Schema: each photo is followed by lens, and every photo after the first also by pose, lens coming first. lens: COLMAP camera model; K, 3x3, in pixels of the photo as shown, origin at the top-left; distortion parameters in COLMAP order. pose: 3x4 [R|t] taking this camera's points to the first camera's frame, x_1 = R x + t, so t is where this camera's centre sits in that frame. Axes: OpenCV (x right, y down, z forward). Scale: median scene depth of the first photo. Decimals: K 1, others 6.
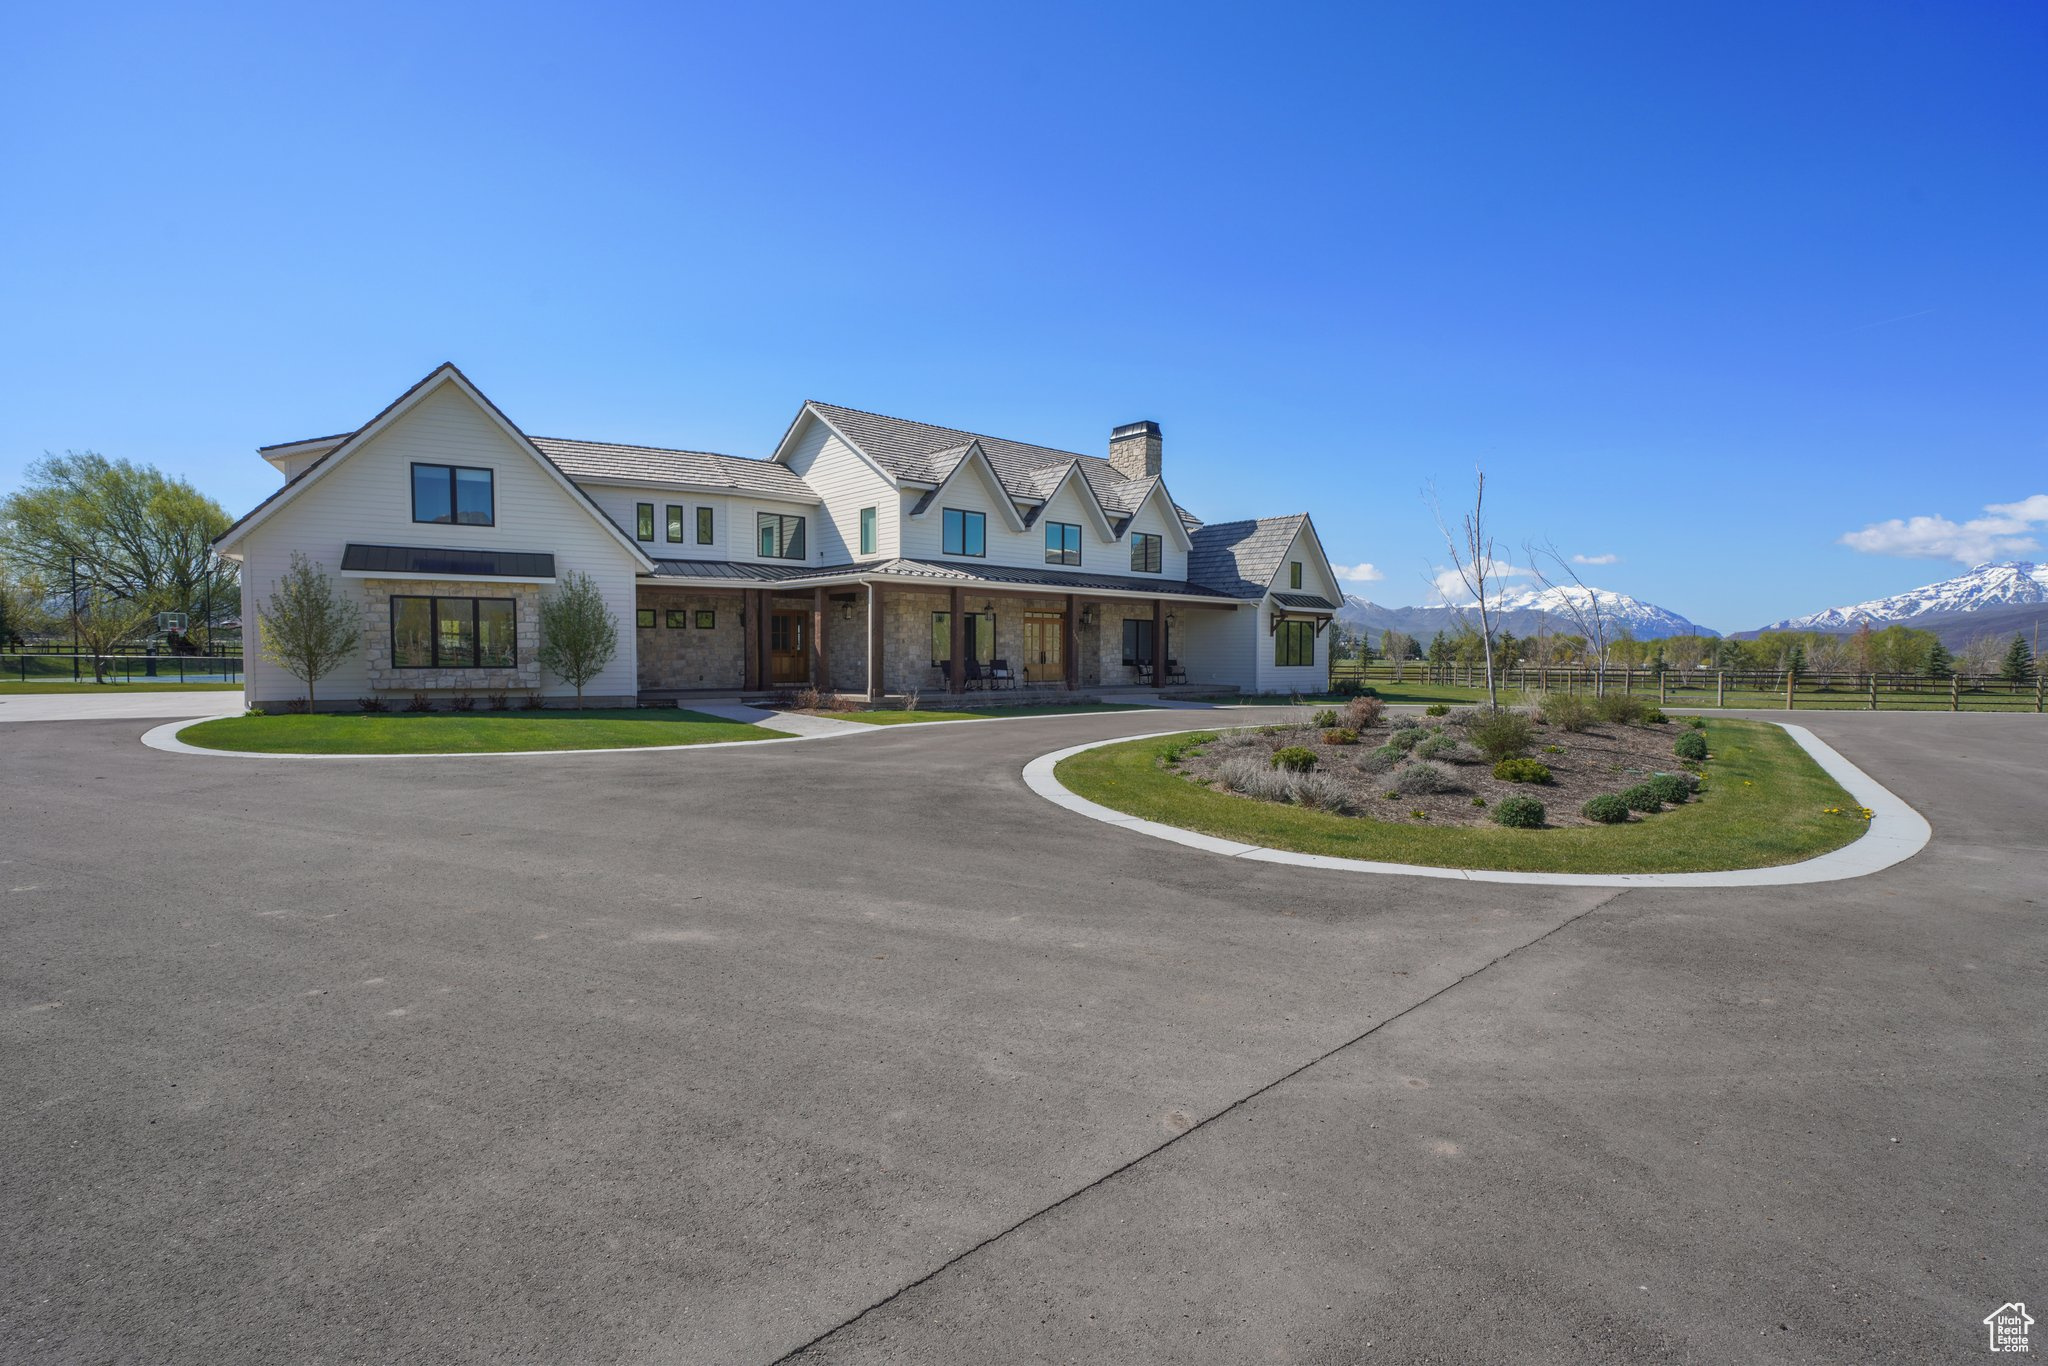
lens RADIAL K [[1004.8, 0, 1023.3], [0, 1004.8, 690.9], [0, 0, 1]] dist [0.000122, 0.000302]
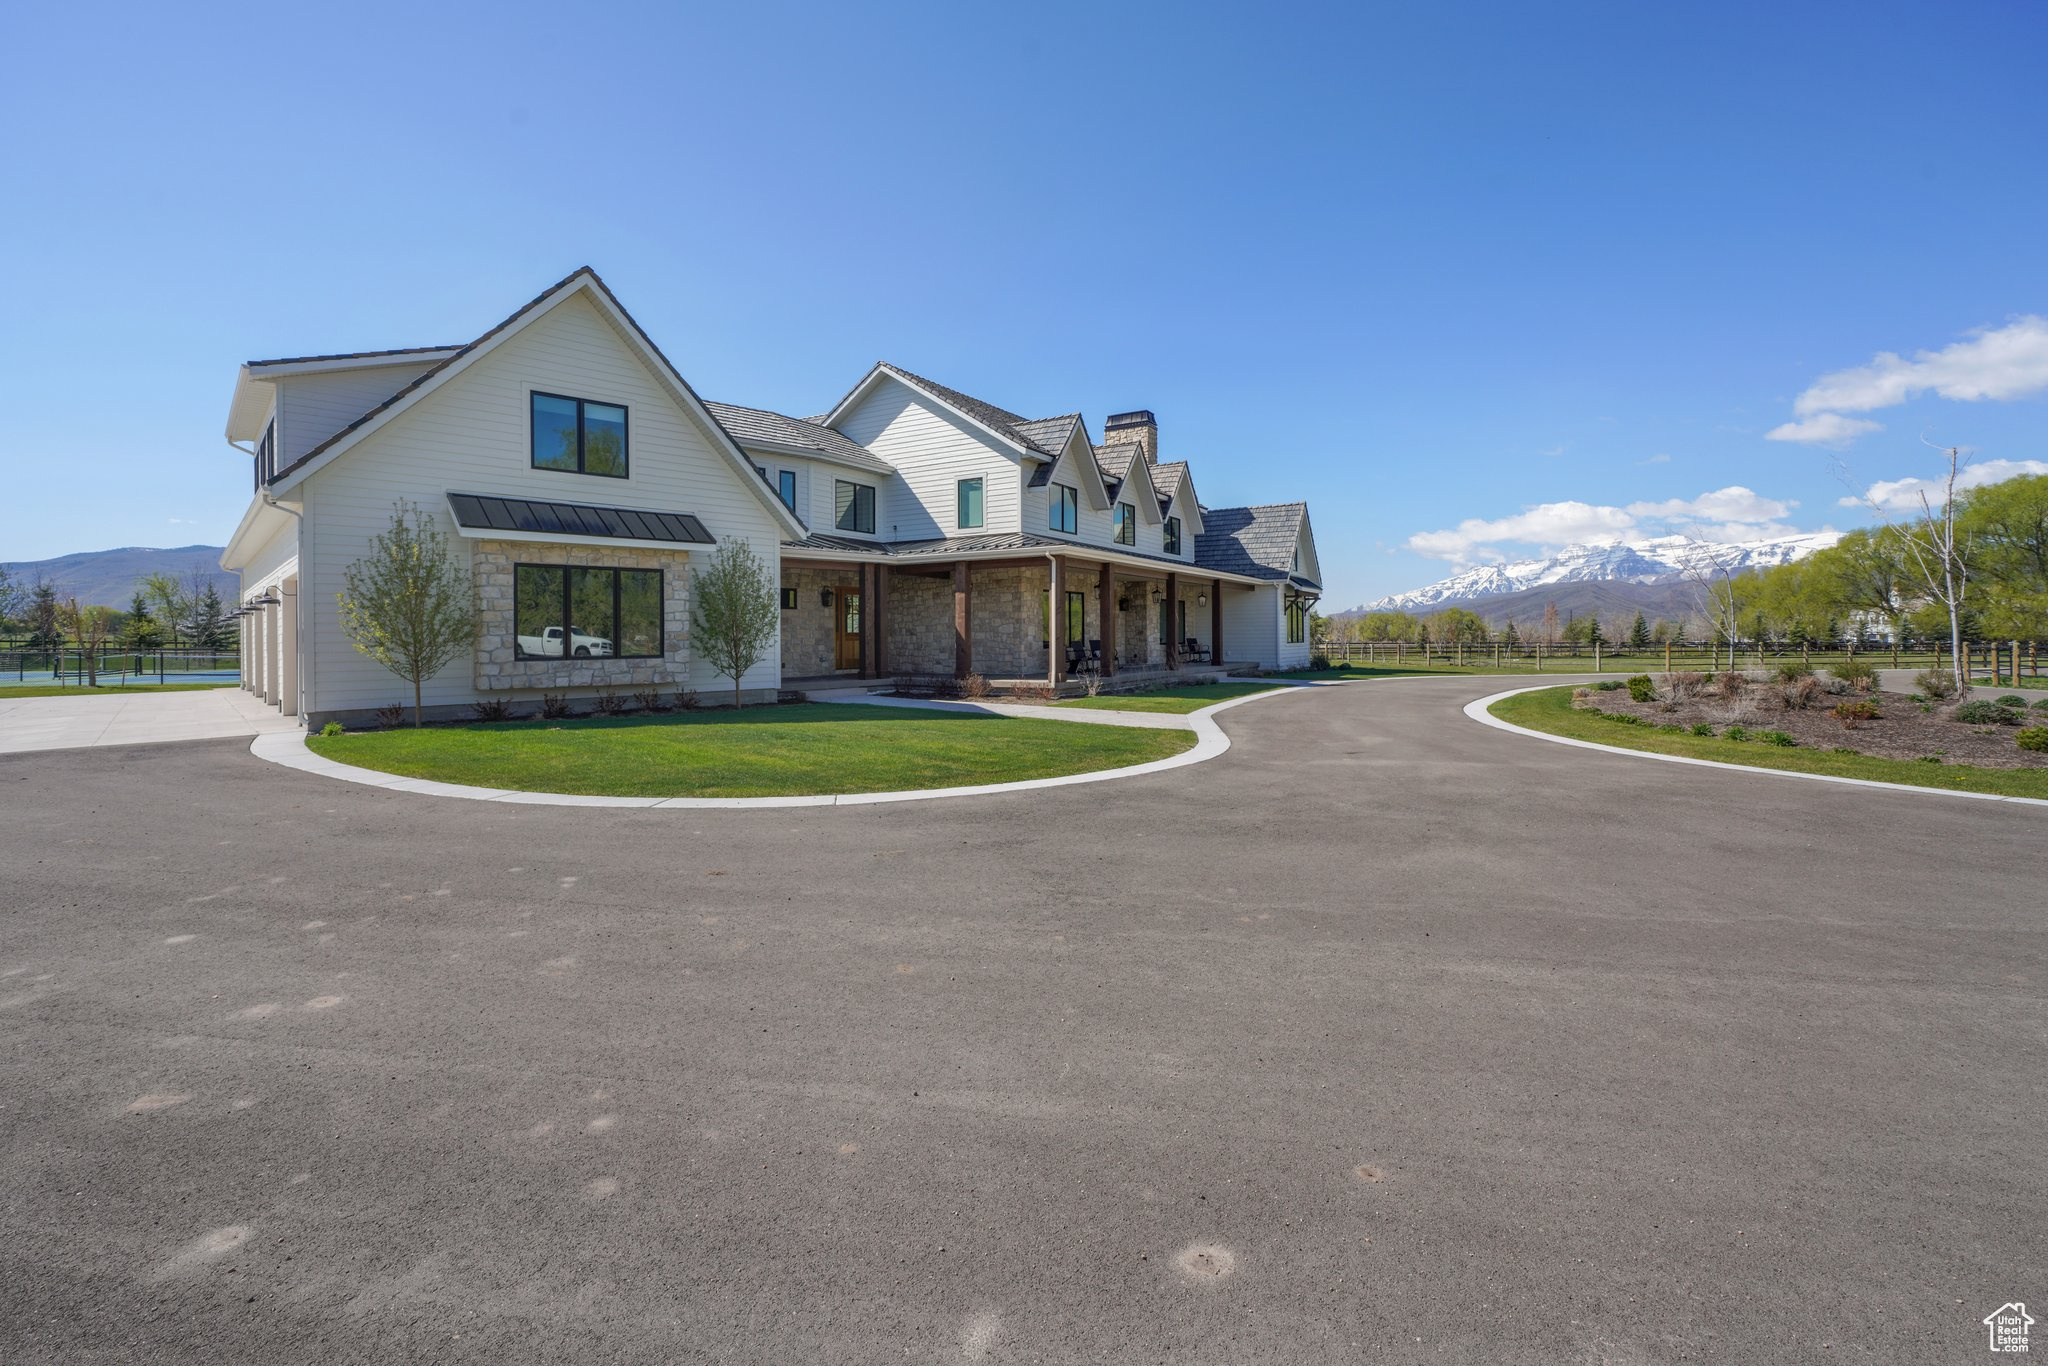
lens RADIAL K [[904.7, 0, 1045.5], [0, 904.7, 632.2], [0, 0, 1]] dist [-0.016802, -0.000323]
pose [[0.953660, -0.009890, 0.300722, -0.362889], [0.021703, 0.999117, -0.035968, -0.008877], [-0.300101, 0.040828, 0.953033, 0.196132]]
